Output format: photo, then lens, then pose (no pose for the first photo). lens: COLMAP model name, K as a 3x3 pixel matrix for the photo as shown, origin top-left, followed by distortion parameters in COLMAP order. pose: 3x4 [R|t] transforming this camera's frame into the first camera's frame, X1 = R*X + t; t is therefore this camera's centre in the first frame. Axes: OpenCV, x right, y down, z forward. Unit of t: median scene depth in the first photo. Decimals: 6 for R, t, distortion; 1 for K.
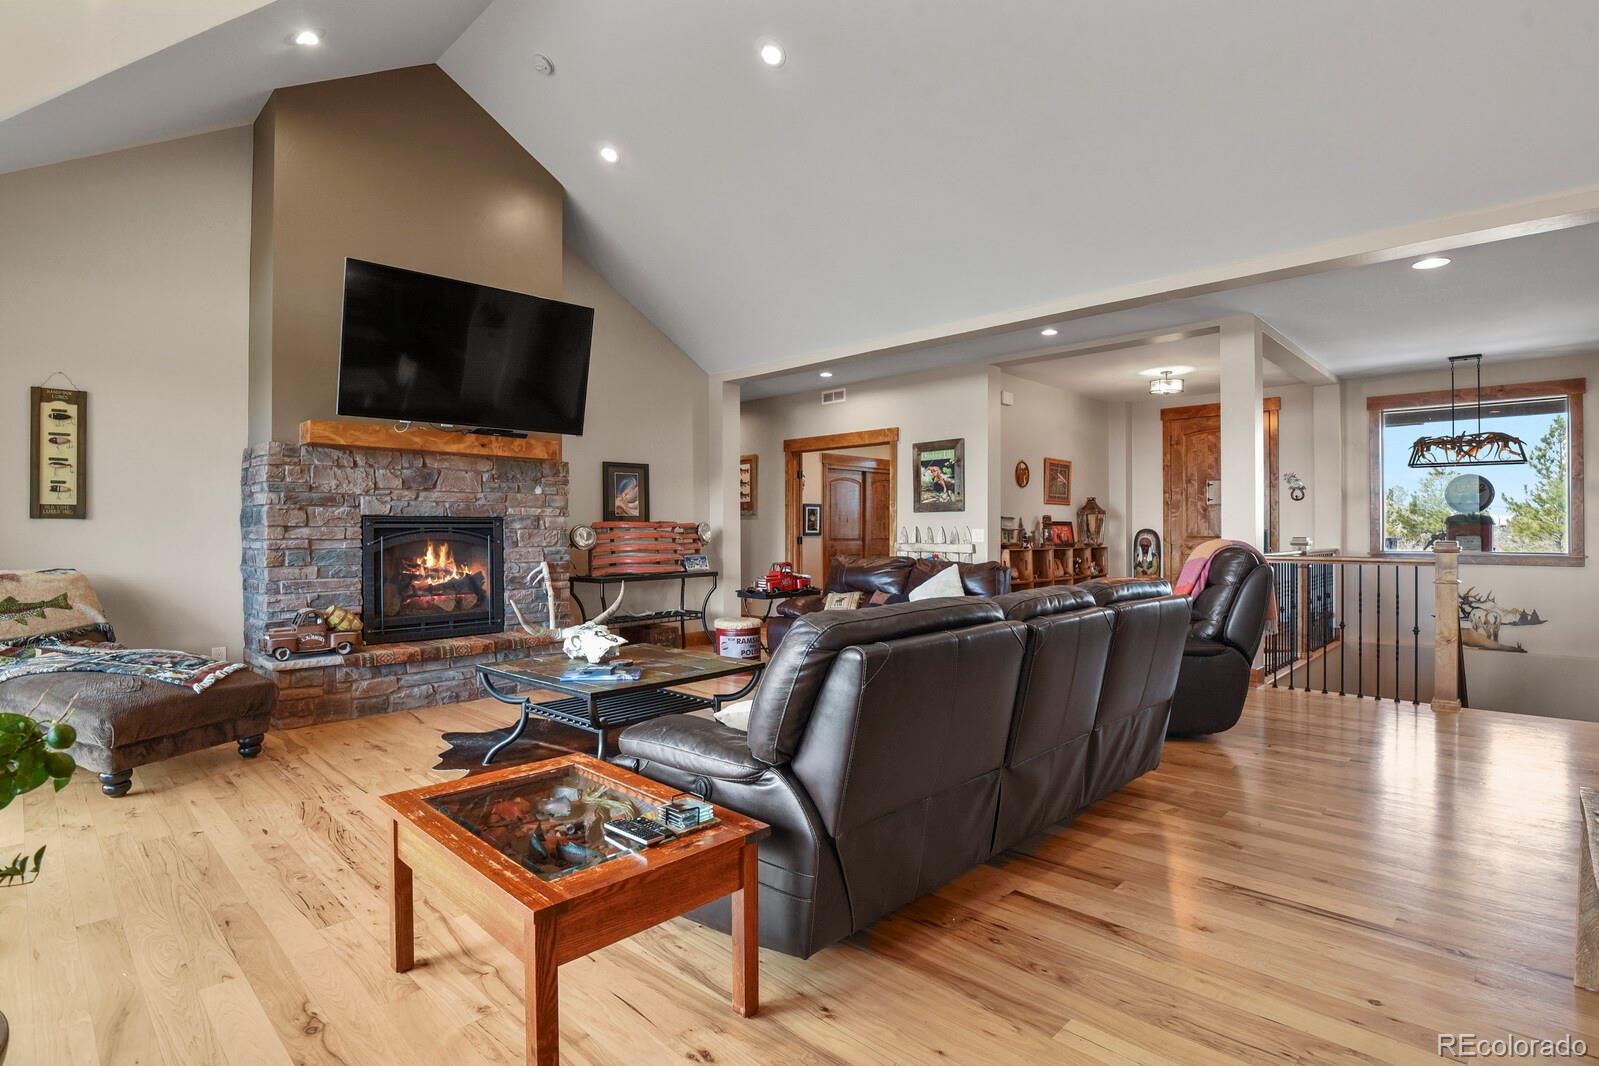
lens RADIAL K [[785.2, 0, 810.8], [0, 785.2, 529.2], [0, 0, 1]] dist [-0.021626, -0.006811]
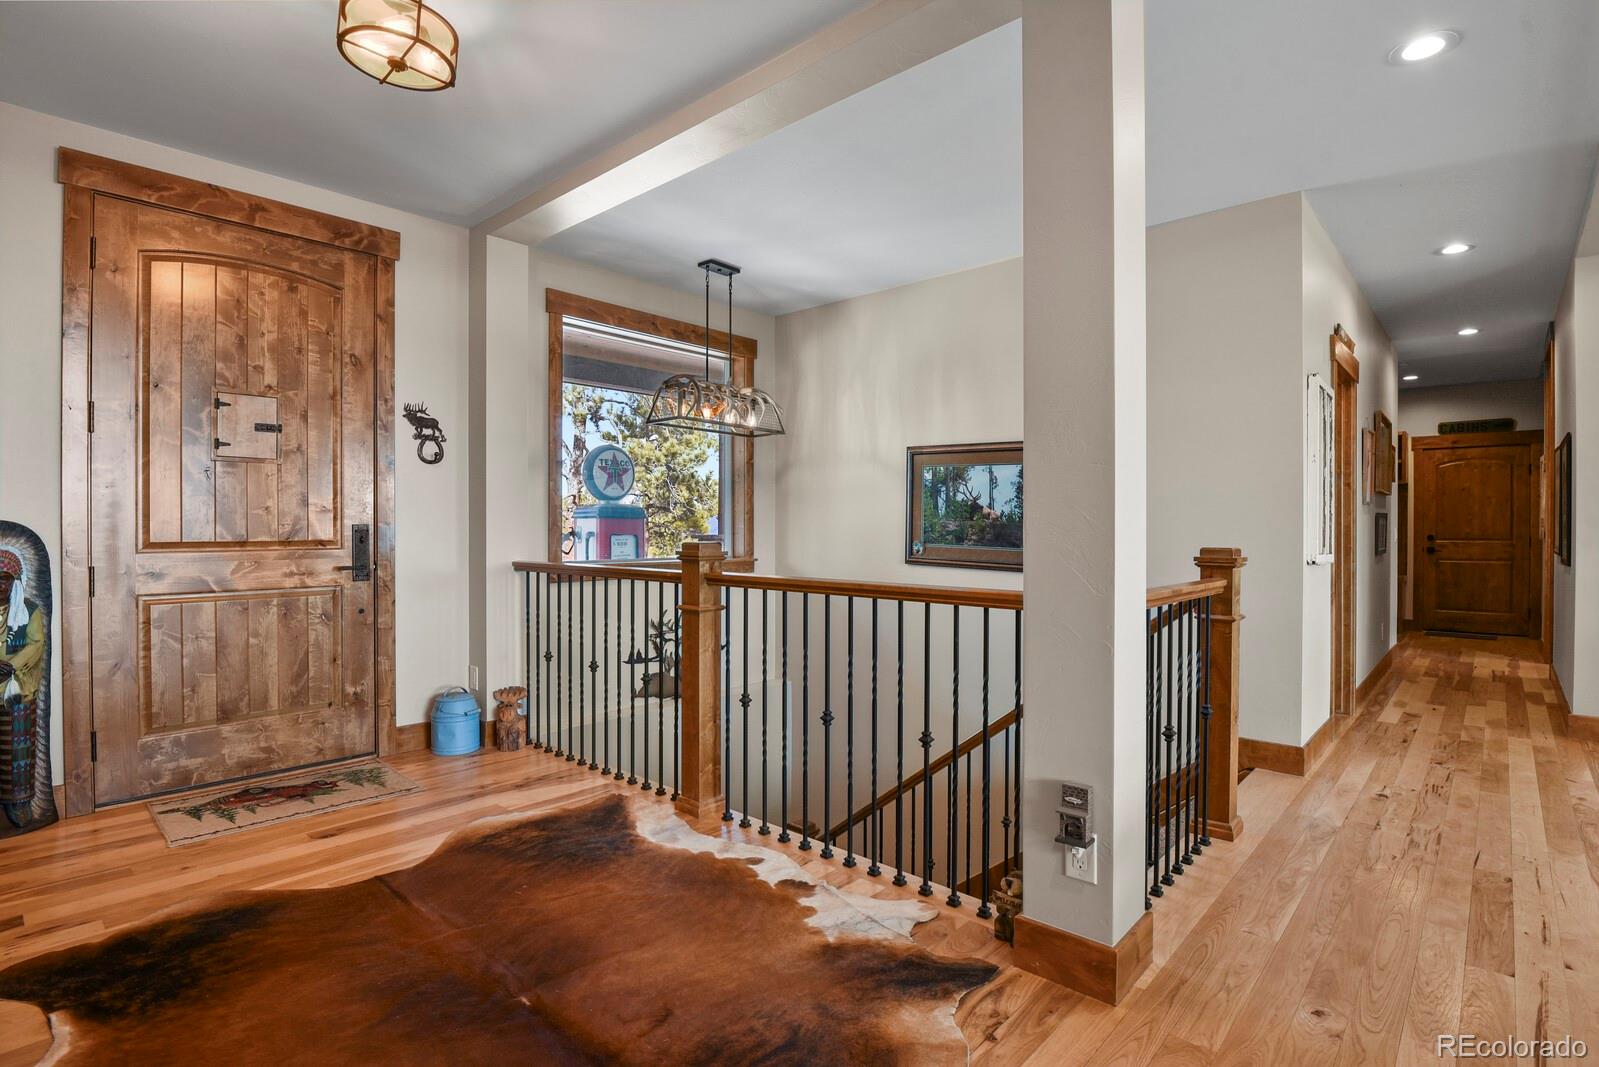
lens RADIAL K [[785.2, 0, 810.8], [0, 785.2, 529.7], [0, 0, 1]] dist [-0.021626, -0.006811]
pose [[-0.031796, -0.003250, 0.999489, 0.223628], [-0.001344, 0.999994, 0.003209, 0.002754], [-0.999493, -0.001241, -0.031800, 1.226088]]
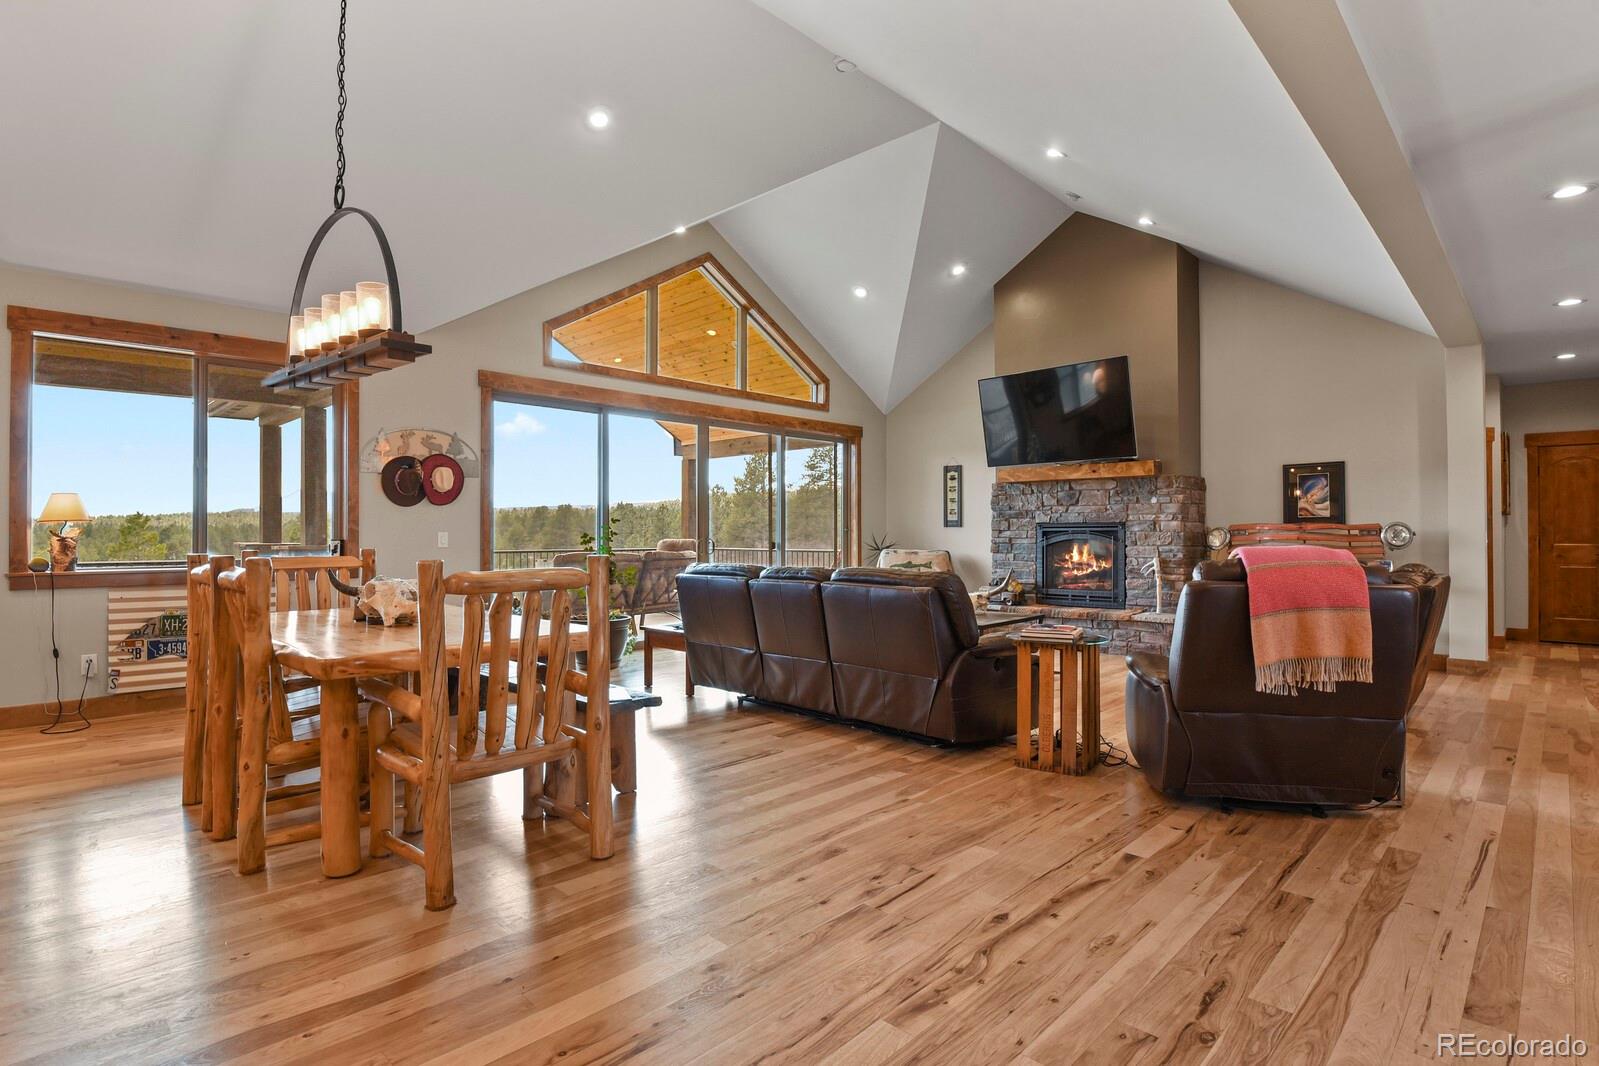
lens RADIAL K [[801.8, 0, 805.8], [0, 801.8, 526.2], [0, 0, 1]] dist [-0.021904, -0.000898]
pose [[-0.002894, -0.007319, -0.999969, 1.024630], [0.003246, 0.999968, -0.007328, -0.000956], [0.999991, -0.003267, -0.002871, 0.499266]]
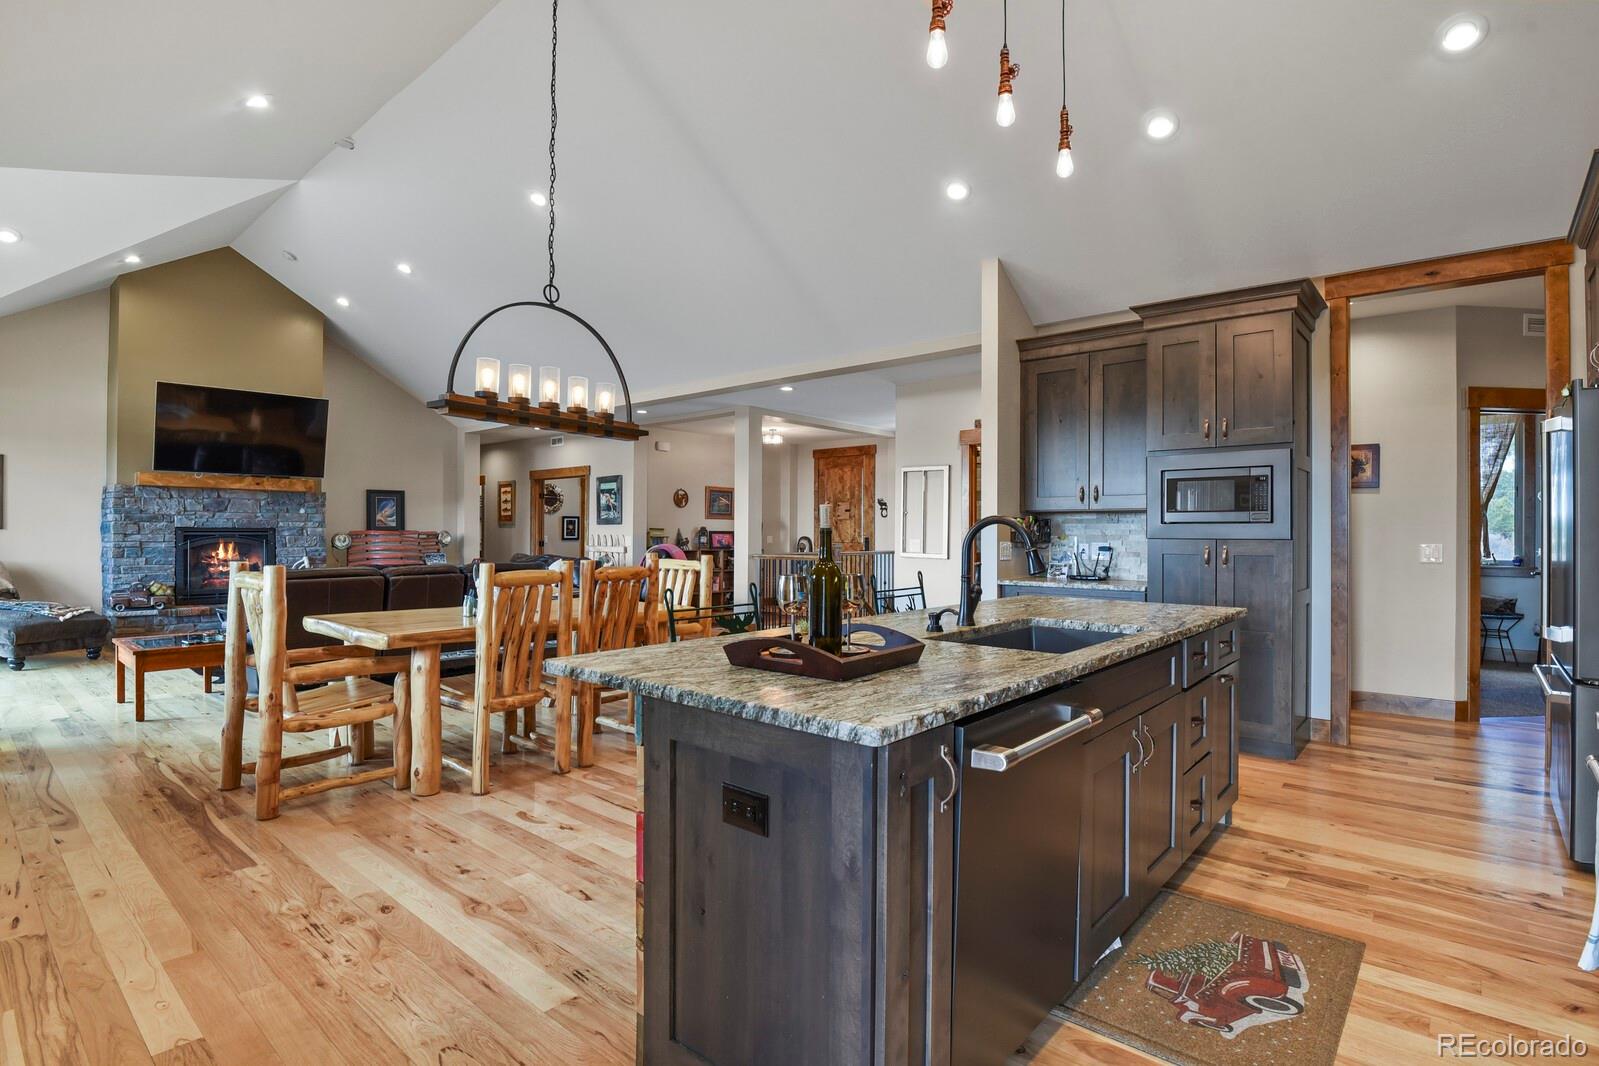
lens RADIAL K [[785.2, 0, 810.8], [0, 785.2, 529.2], [0, 0, 1]] dist [-0.021626, -0.006811]
pose [[0.998466, 0.005588, 0.055093, 0.645830], [-0.005374, 0.999977, -0.004025, -0.013578], [-0.055115, 0.003723, 0.998473, -0.673973]]
